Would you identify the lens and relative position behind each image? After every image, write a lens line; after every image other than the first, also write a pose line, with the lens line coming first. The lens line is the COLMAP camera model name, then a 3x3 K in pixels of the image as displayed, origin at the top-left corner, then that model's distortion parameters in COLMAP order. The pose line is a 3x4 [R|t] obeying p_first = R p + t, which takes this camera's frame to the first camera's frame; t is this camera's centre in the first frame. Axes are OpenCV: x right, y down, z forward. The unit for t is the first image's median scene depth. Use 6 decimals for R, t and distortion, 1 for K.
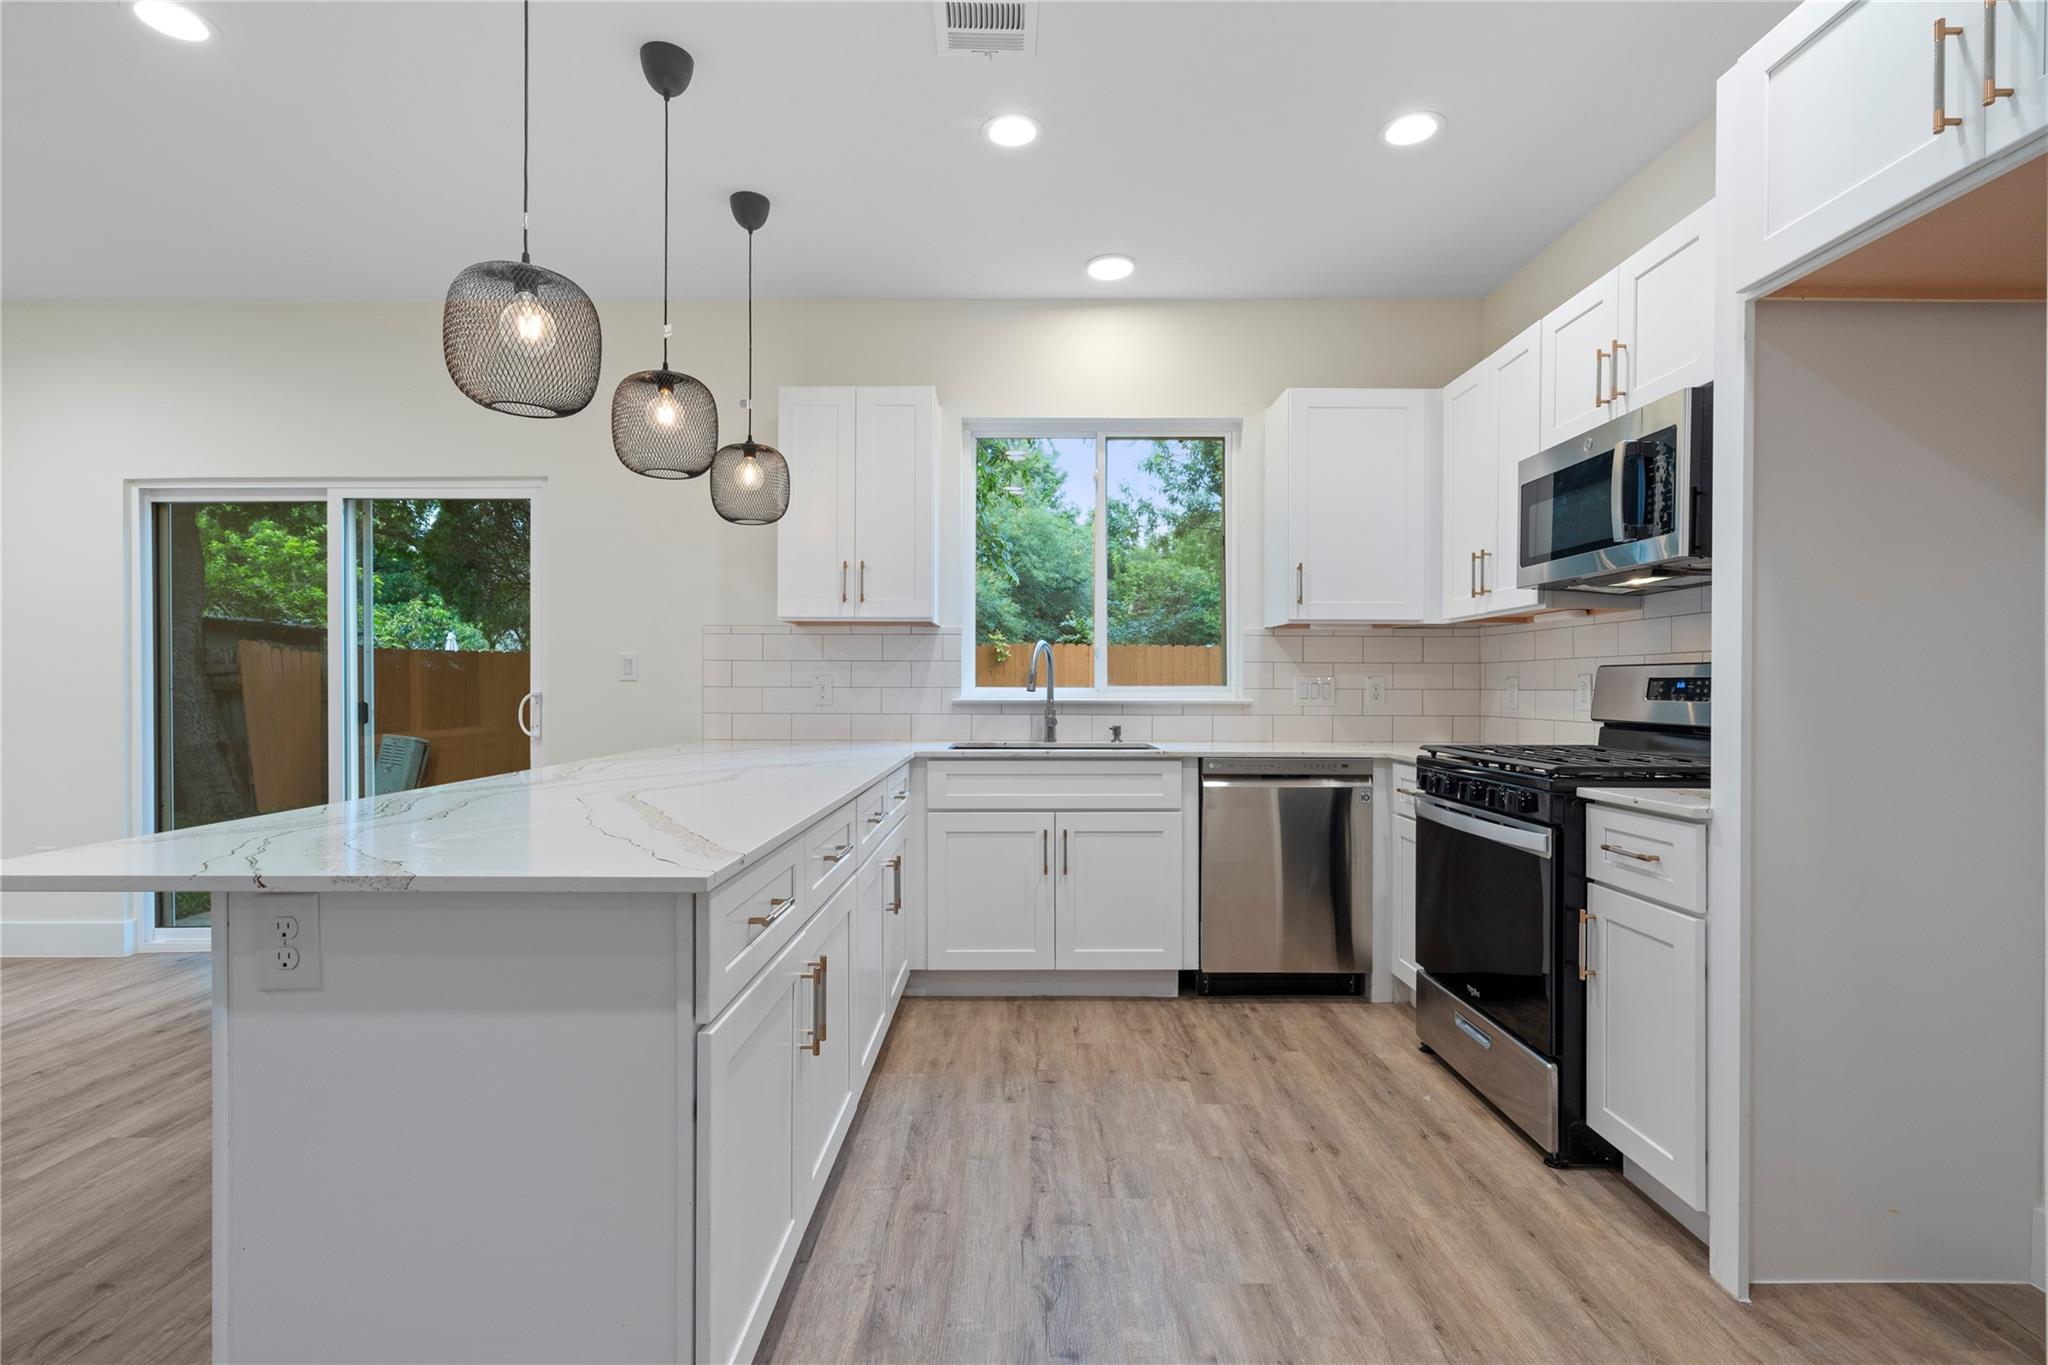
lens RADIAL K [[954.3, 0, 1018.4], [0, 954.3, 690.8], [0, 0, 1]] dist [0.003408, 0.000178]
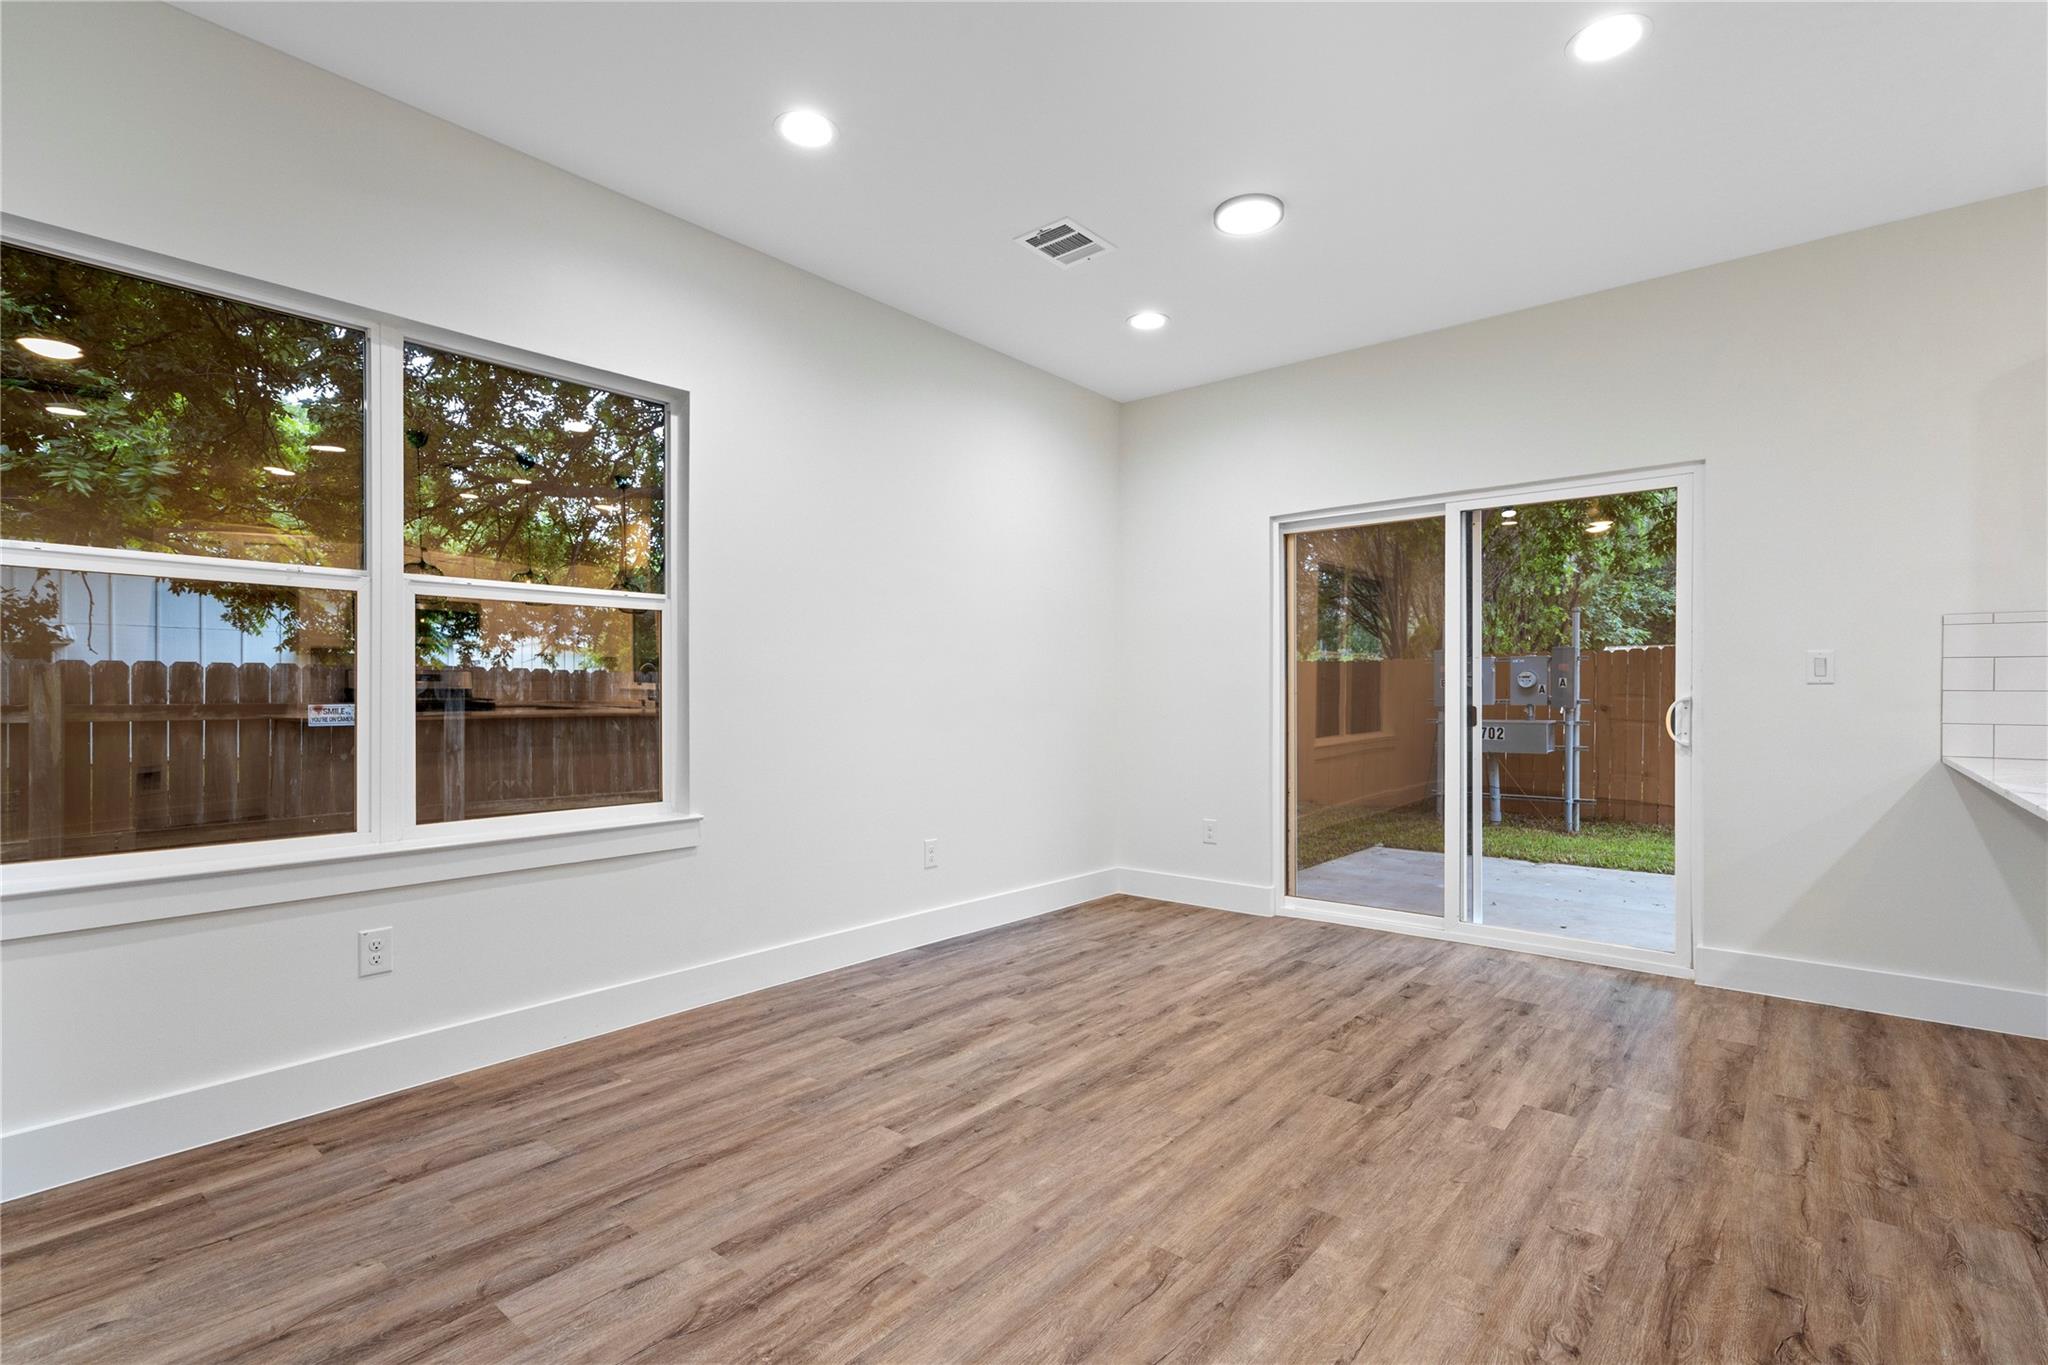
lens RADIAL K [[954.3, 0, 1018.4], [0, 954.3, 690.8], [0, 0, 1]] dist [0.003408, 0.000178]
pose [[0.766912, 0.000052, -0.641753, -0.497362], [-0.007600, 0.999931, -0.009001, 0.011033], [0.641708, 0.011781, 0.766859, -0.138479]]
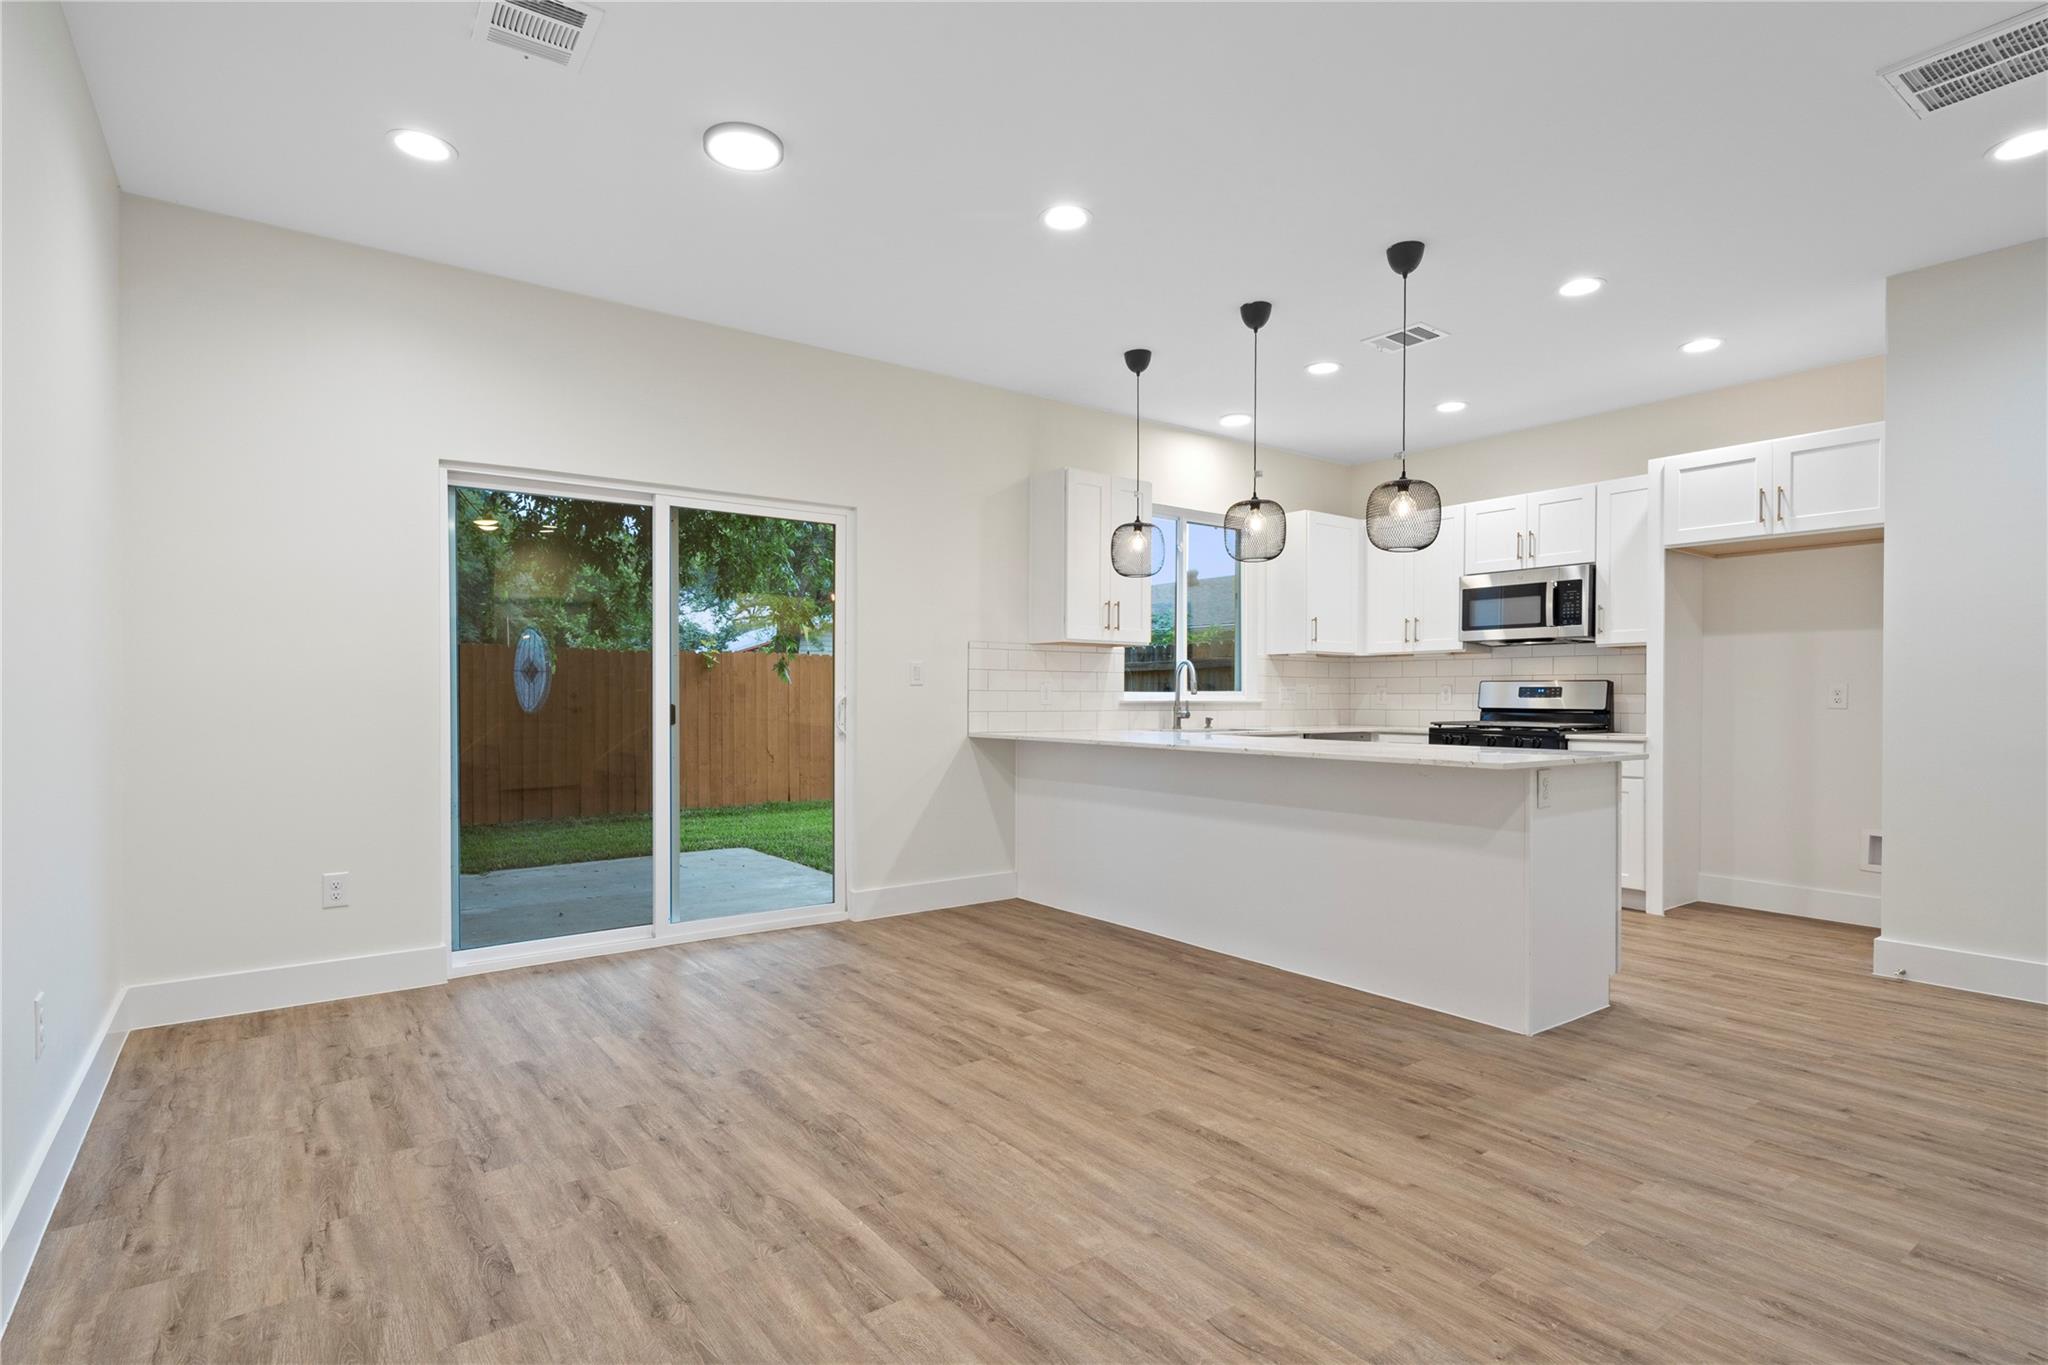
lens RADIAL K [[1021.3, 0, 1009.4], [0, 1021.3, 700.9], [0, 0, 1]] dist [0.001160, 0.000340]
pose [[0.806175, -0.001483, 0.591675, -1.302224], [0.002934, 0.999995, -0.001492, 0.013731], [-0.591670, 0.002938, 0.806175, -0.124598]]
